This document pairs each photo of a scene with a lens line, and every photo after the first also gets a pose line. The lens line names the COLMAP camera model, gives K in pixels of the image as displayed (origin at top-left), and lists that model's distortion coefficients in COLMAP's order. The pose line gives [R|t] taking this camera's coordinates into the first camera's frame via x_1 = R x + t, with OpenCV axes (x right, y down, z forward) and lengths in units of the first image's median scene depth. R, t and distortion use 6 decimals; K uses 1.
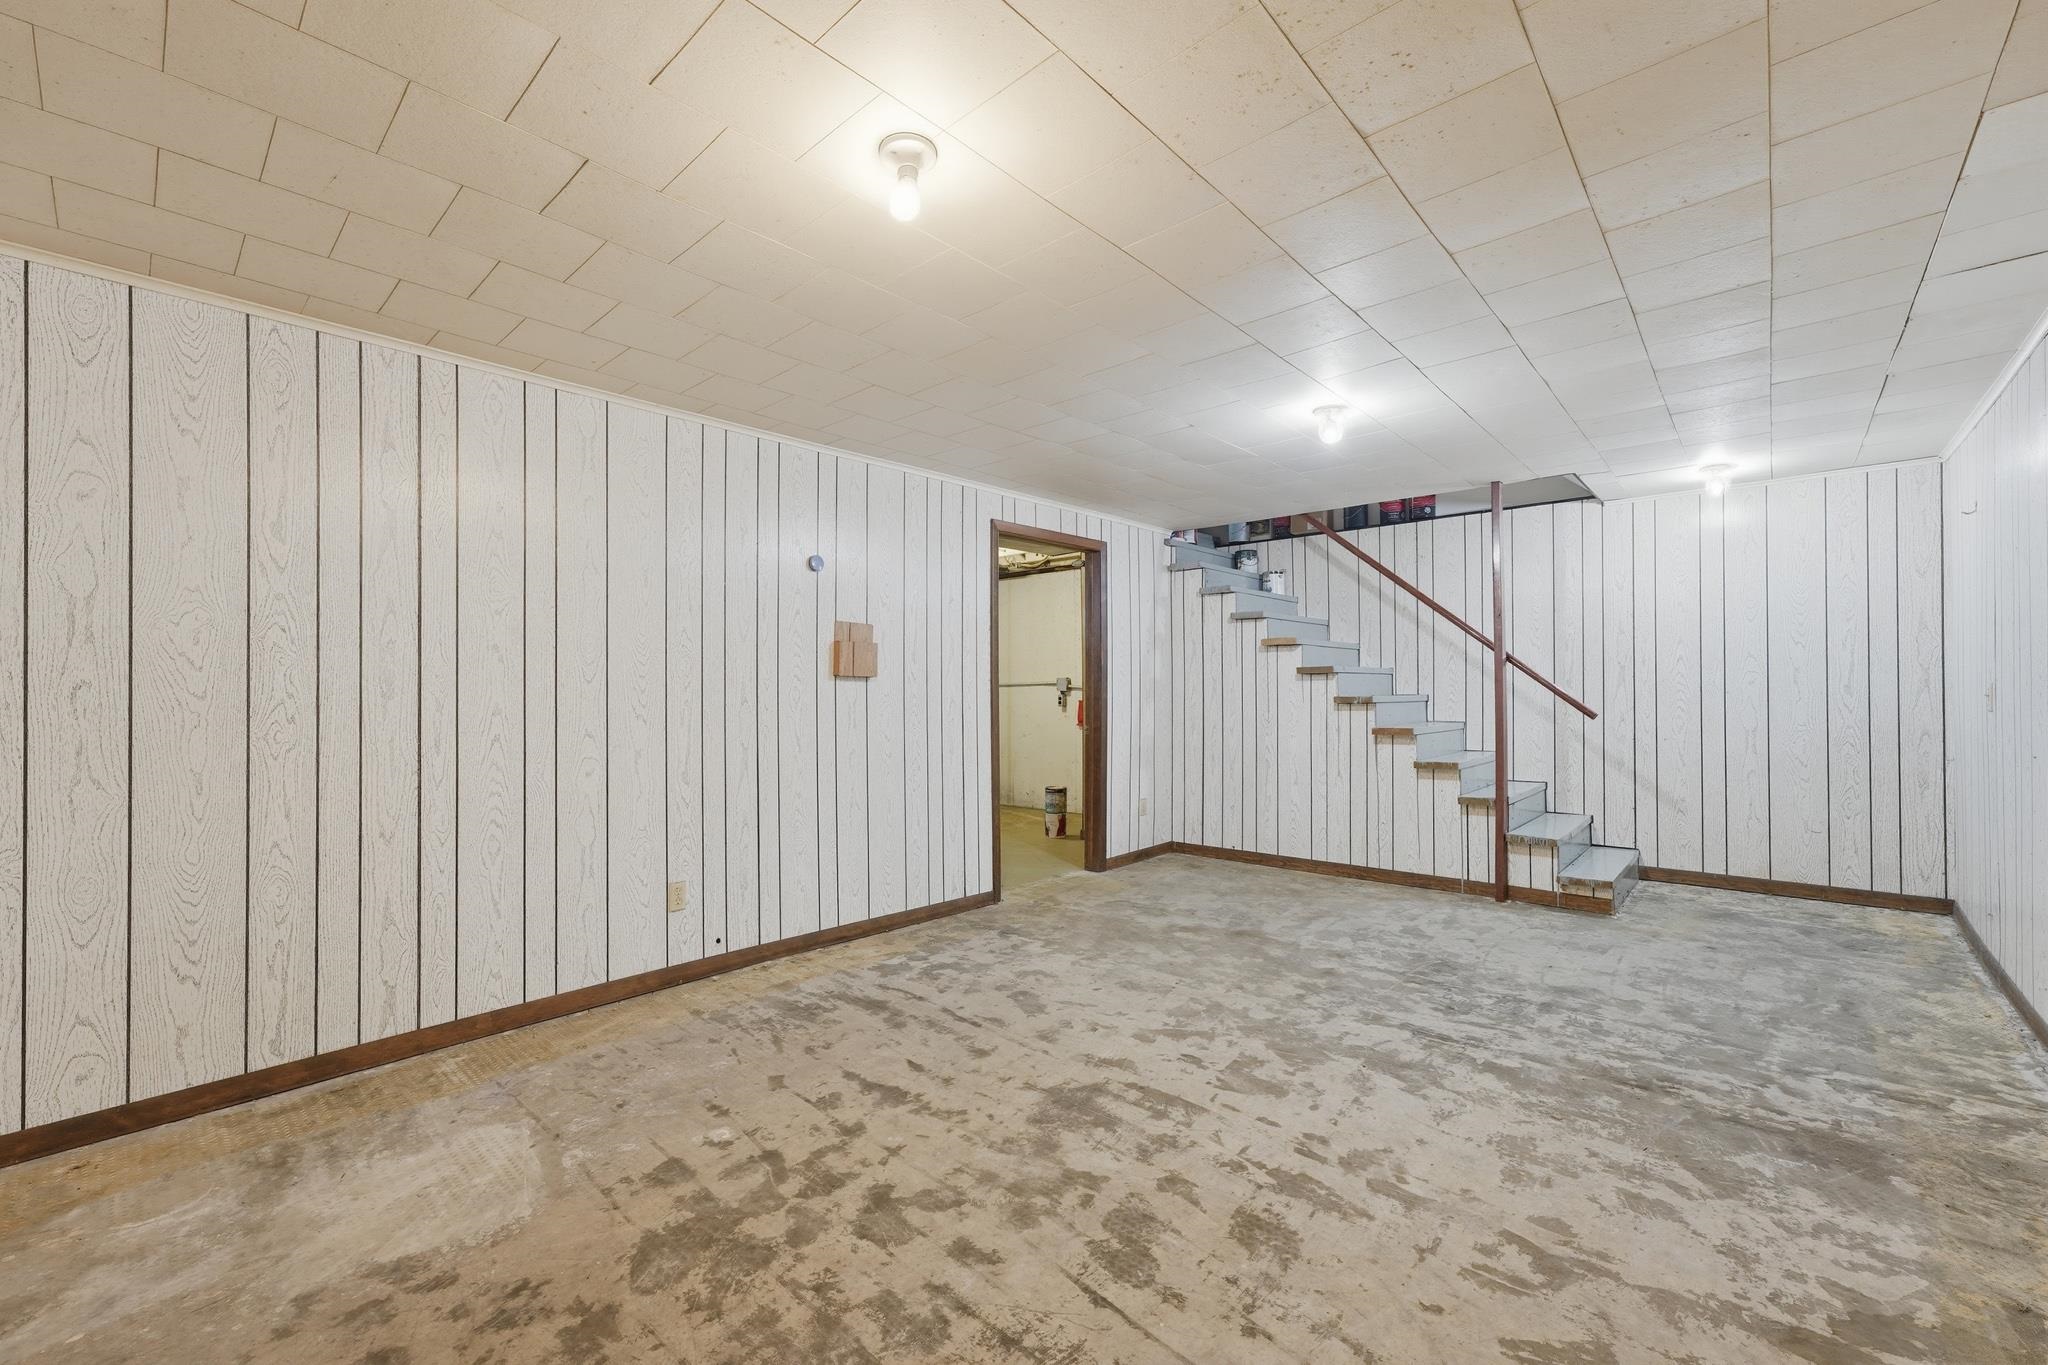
lens RADIAL K [[828.7, 0, 1013.0], [0, 828.7, 686.2], [0, 0, 1]] dist [-0.030290, -0.000465]
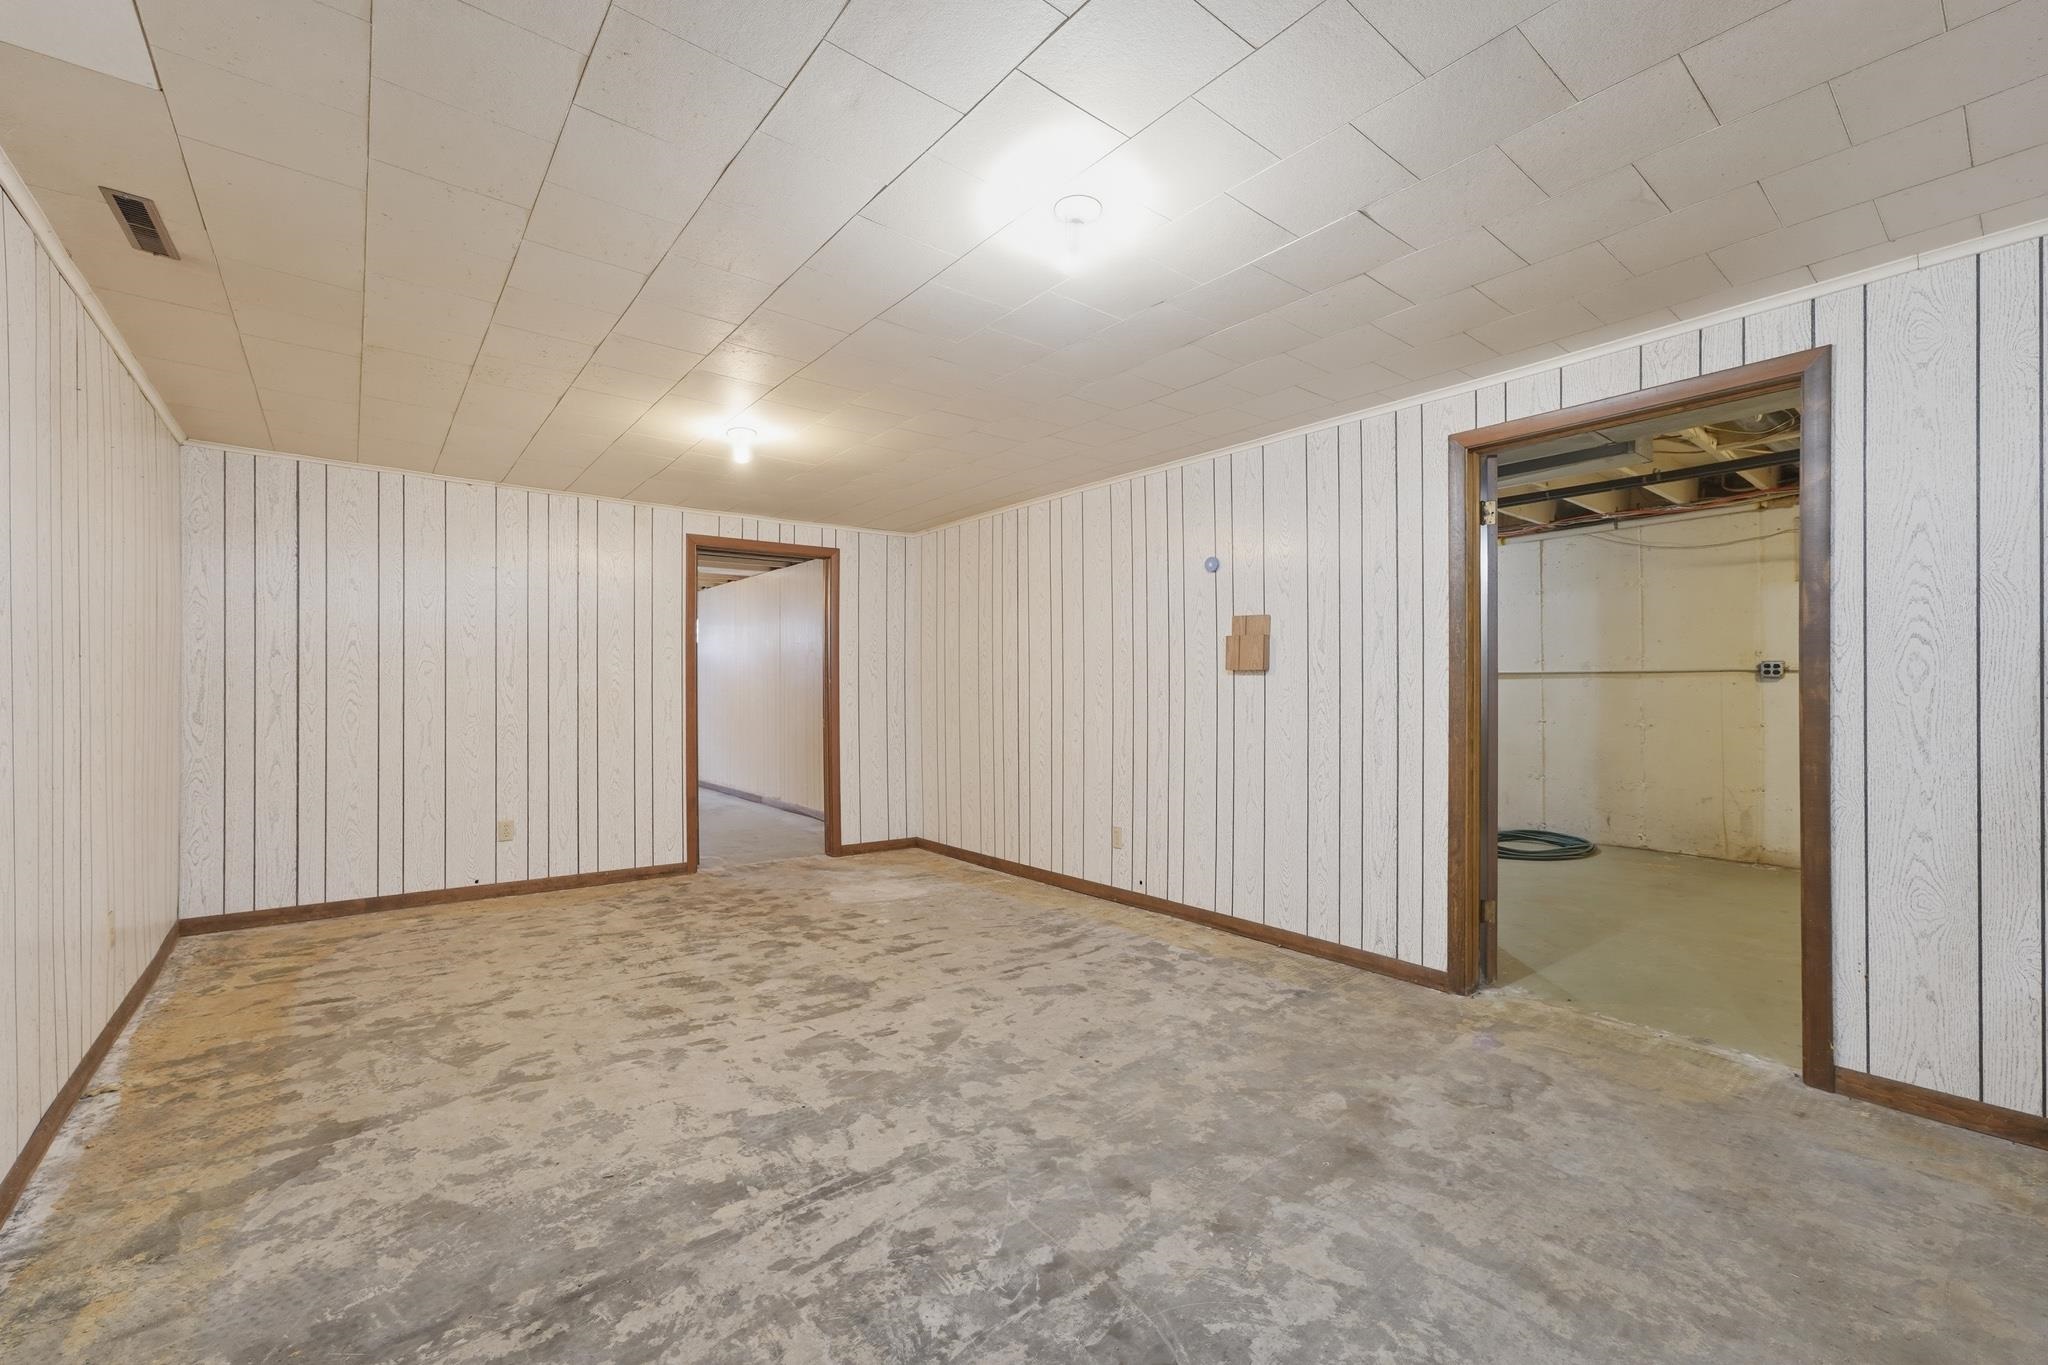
lens RADIAL K [[828.7, 0, 1013.0], [0, 828.7, 686.2], [0, 0, 1]] dist [-0.030290, -0.000465]
pose [[-0.143441, 0.003554, -0.989653, 1.331961], [0.012128, 0.999925, 0.001833, 0.003143], [0.989585, -0.011739, -0.143473, 1.409917]]
